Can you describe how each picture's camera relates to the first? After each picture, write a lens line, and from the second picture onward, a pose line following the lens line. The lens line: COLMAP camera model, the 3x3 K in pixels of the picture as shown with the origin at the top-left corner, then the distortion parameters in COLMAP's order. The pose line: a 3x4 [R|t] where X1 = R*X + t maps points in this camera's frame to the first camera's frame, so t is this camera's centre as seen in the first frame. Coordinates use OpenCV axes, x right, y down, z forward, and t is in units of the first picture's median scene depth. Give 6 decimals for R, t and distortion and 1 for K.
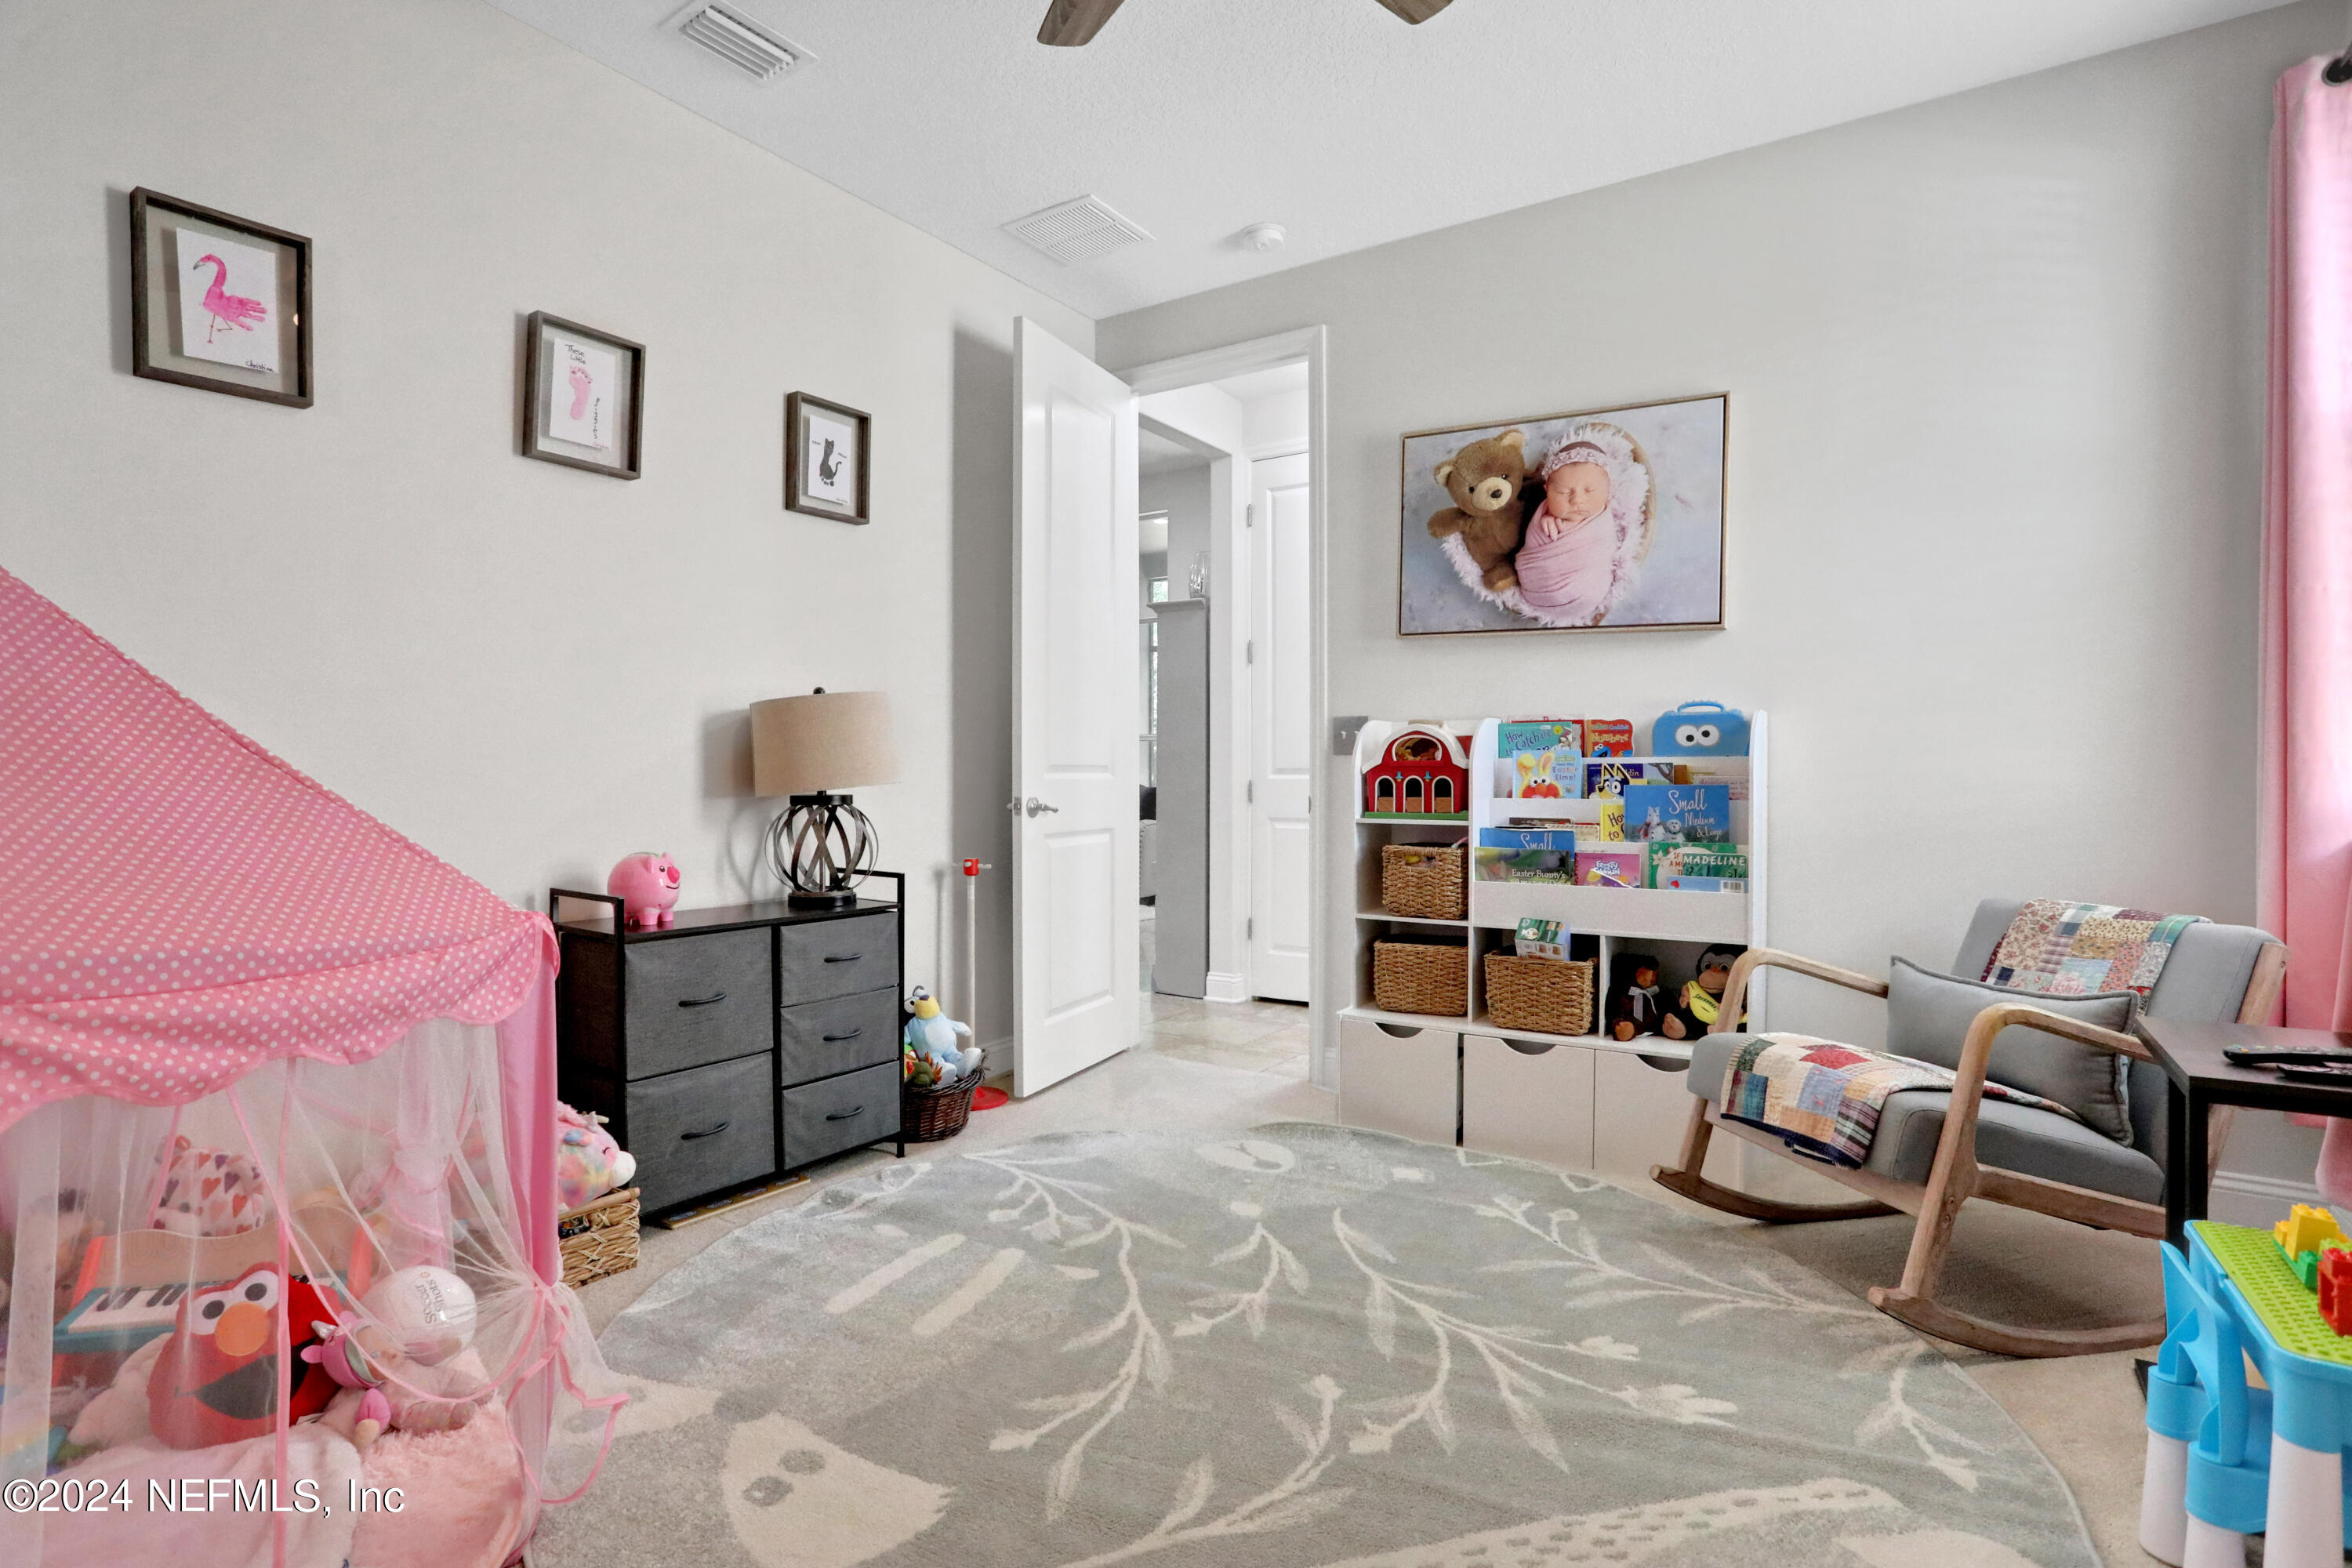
lens RADIAL K [[1122.9, 0, 1170.1], [0, 1122.9, 782.9], [0, 0, 1]] dist [-0.062070, 0.021461]
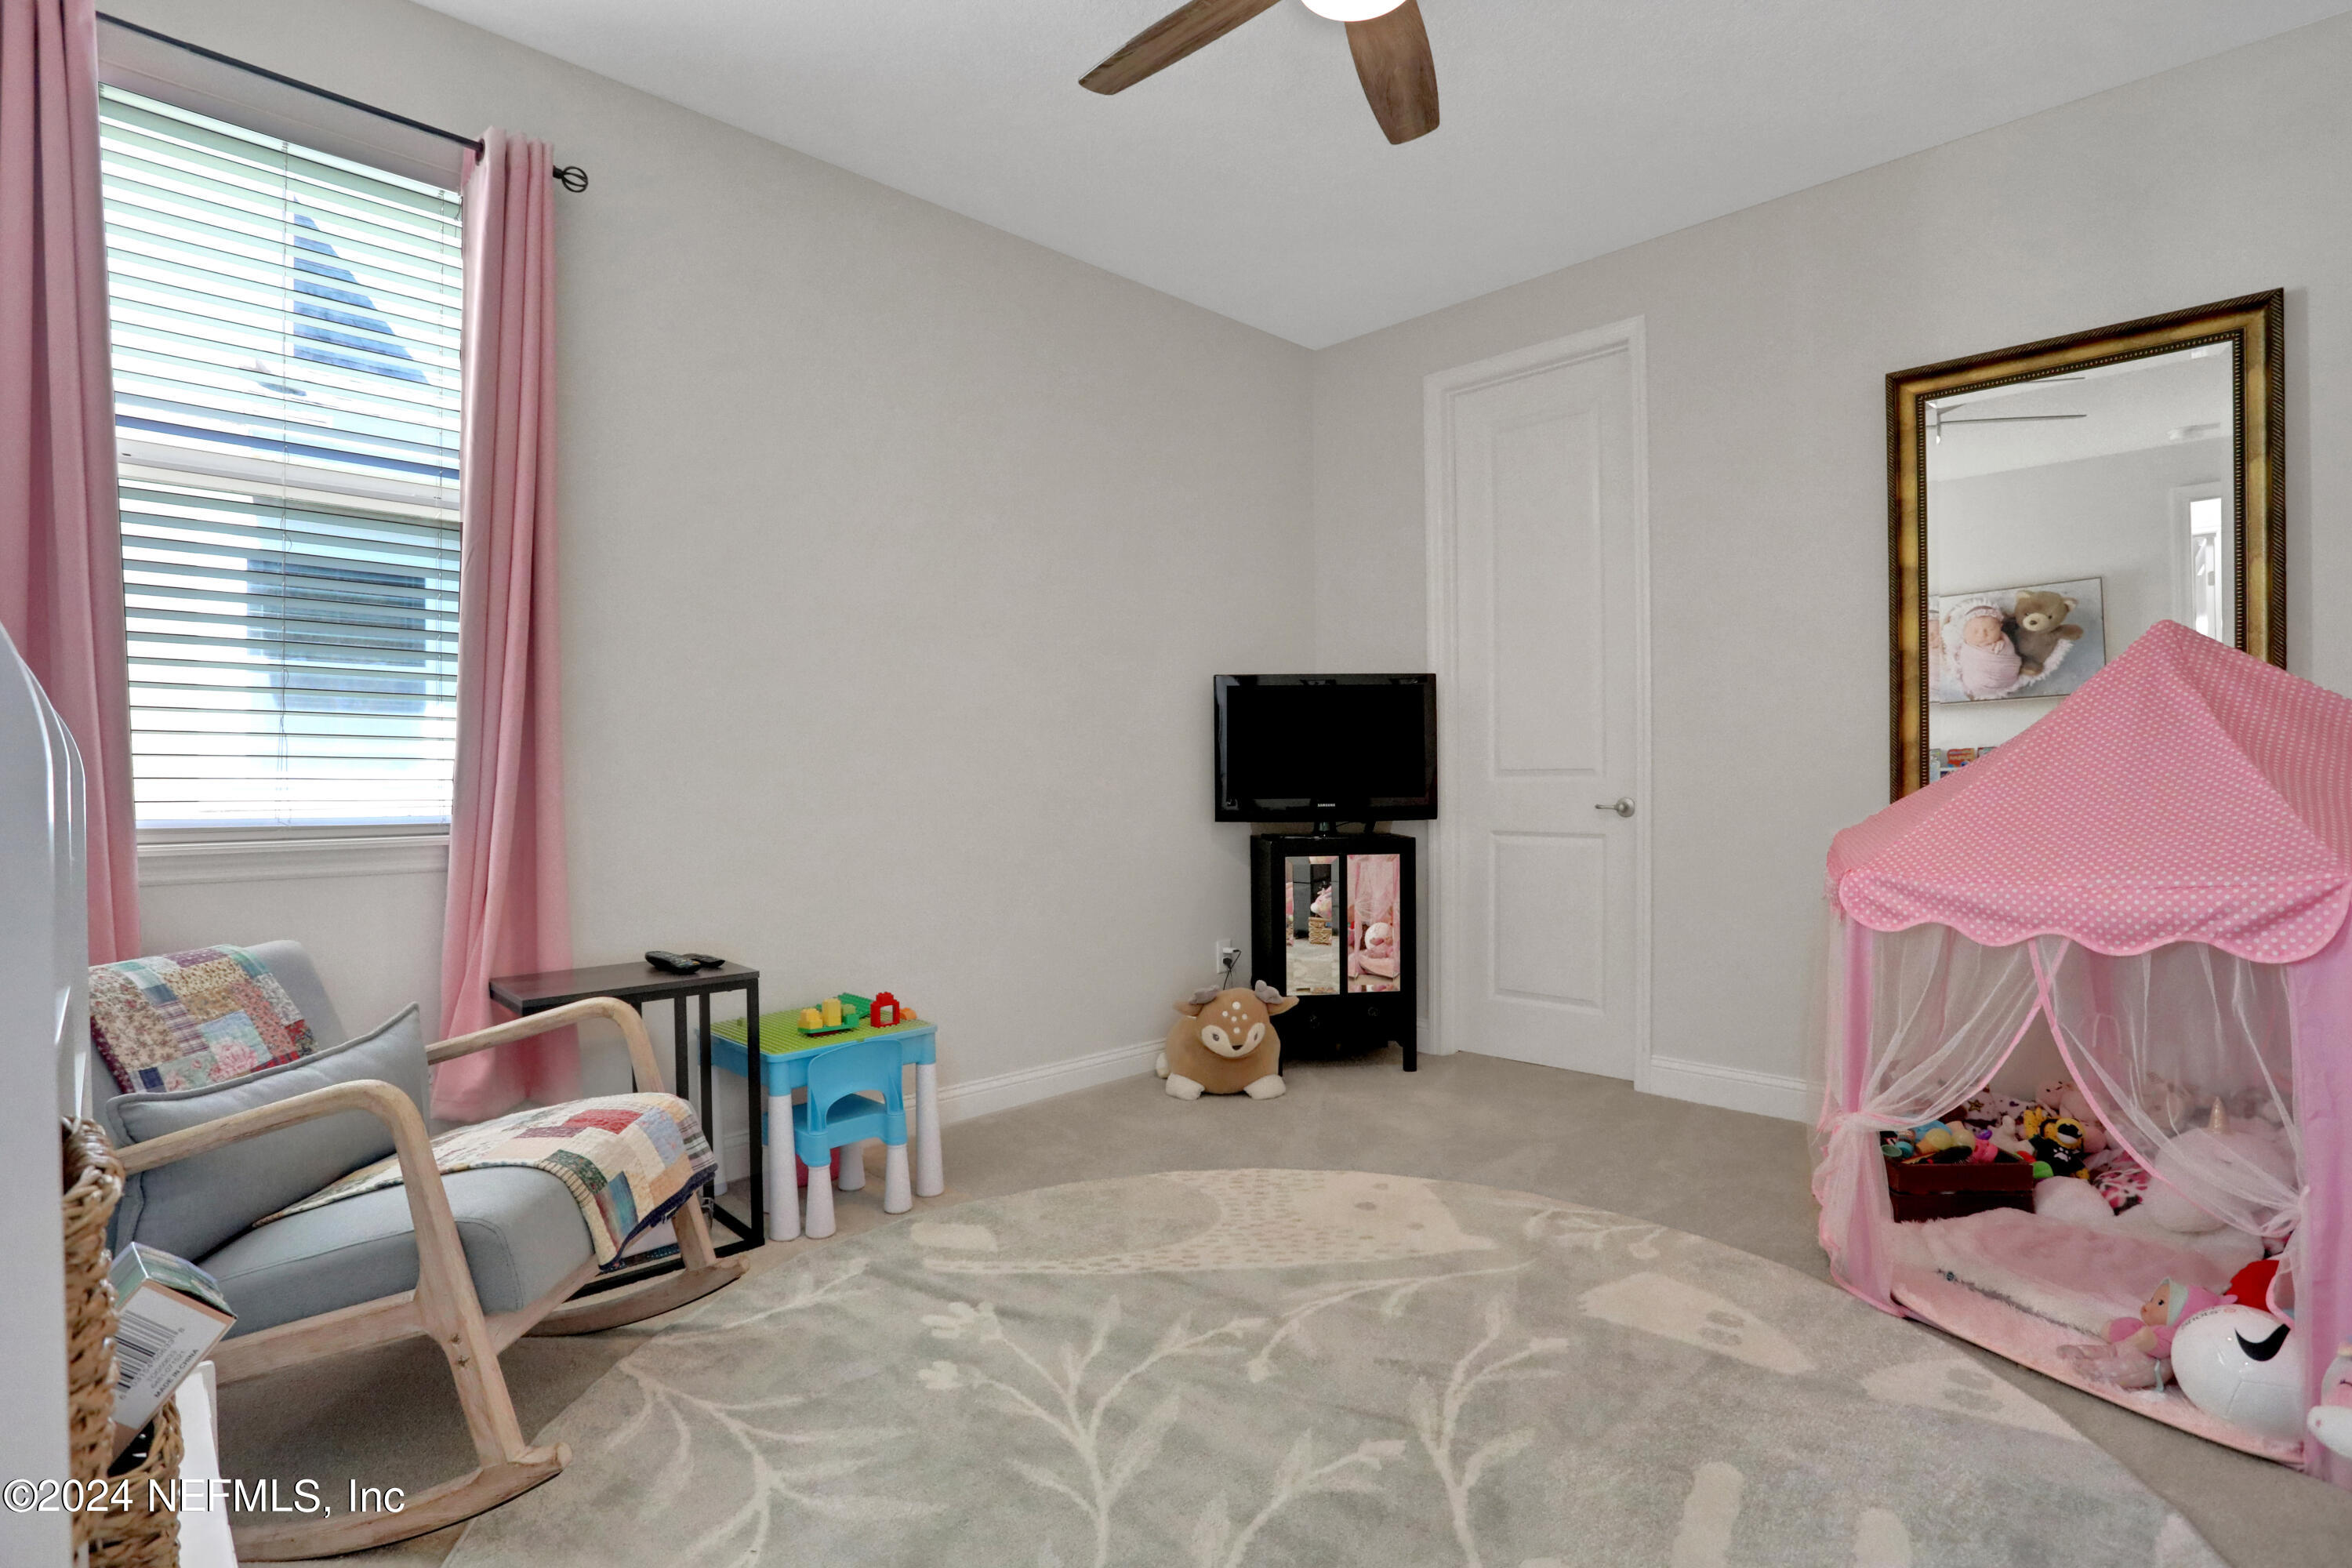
lens RADIAL K [[1122.9, 0, 1170.1], [0, 1122.9, 782.9], [0, 0, 1]] dist [-0.062070, 0.021461]
pose [[-0.975051, 0.014406, 0.221513, -0.016472], [0.015054, 0.999886, 0.001239, -0.003555], [-0.221470, 0.004543, -0.975157, 2.077699]]
